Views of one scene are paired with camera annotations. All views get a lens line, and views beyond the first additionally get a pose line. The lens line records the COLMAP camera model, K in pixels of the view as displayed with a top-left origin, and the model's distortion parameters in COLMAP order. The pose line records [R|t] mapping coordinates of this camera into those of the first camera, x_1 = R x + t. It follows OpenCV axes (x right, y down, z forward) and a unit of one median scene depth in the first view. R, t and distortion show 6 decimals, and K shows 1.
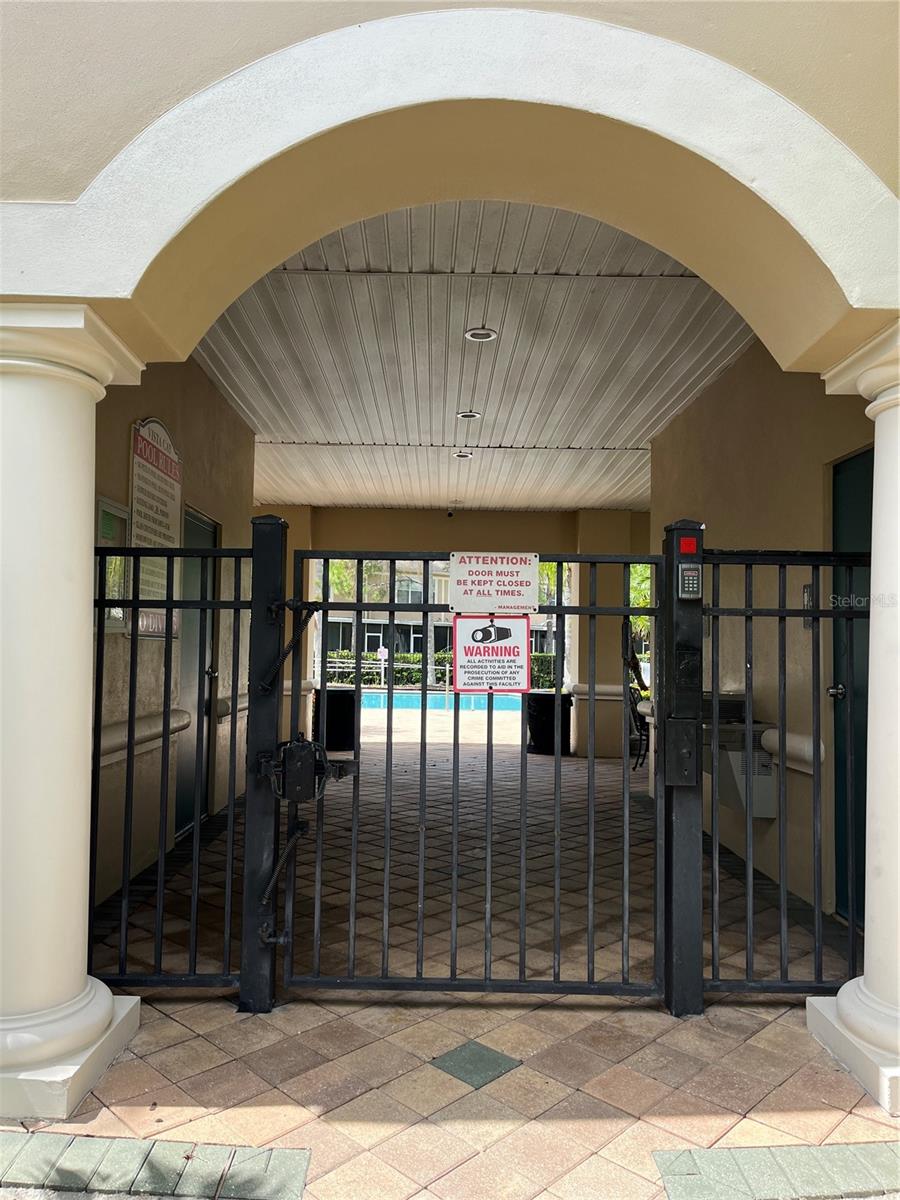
lens RADIAL K [[904.9, 0, 452.3], [0, 904.9, 602.5], [0, 0, 1]] dist [0.002150, 0.000026]
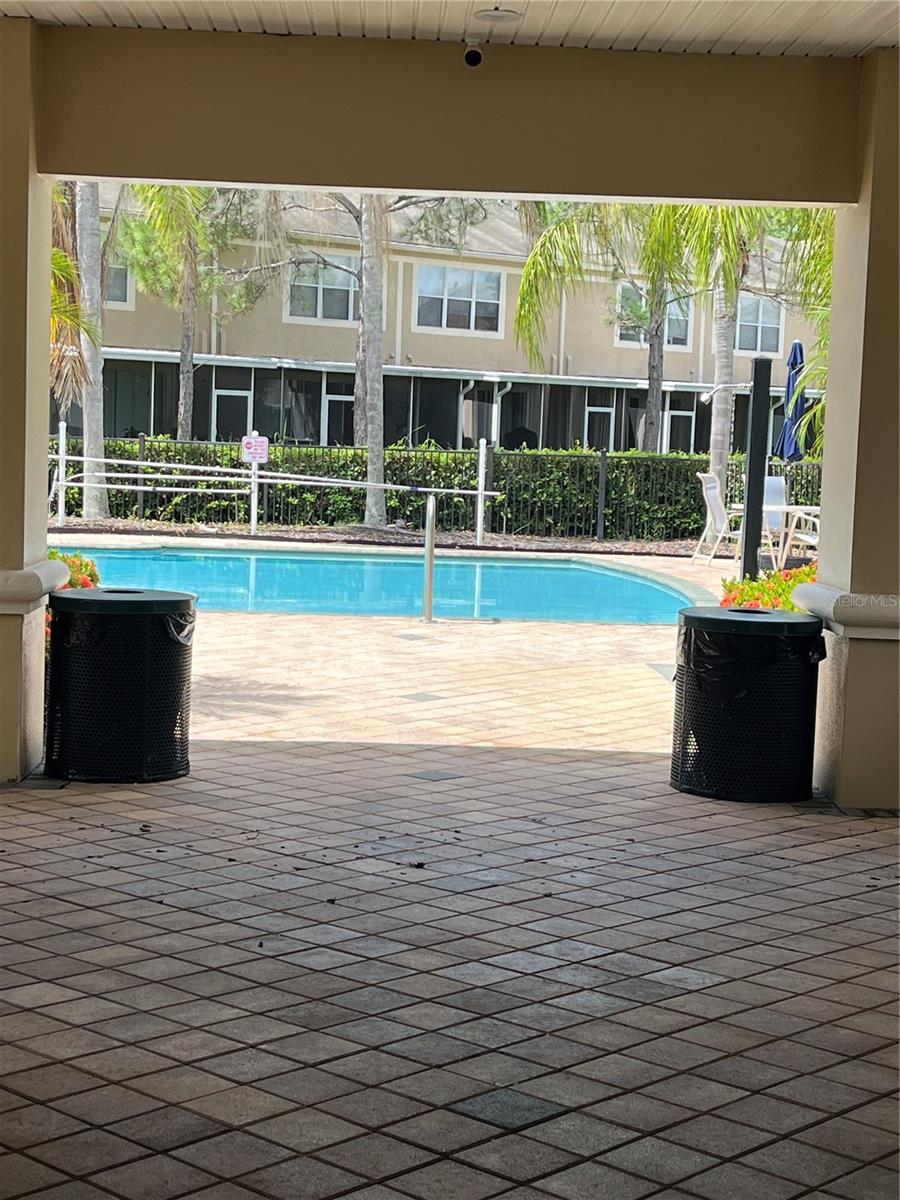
lens RADIAL K [[2009.2, 0, 446.1], [0, 2009.2, 603.1], [0, 0, 1]] dist [0.081695, 0.000000]
pose [[0.999682, 0.015388, 0.019967, -0.008535], [-0.018075, 0.989667, 0.142243, -0.003462], [-0.017572, -0.142558, 0.989630, 0.102883]]
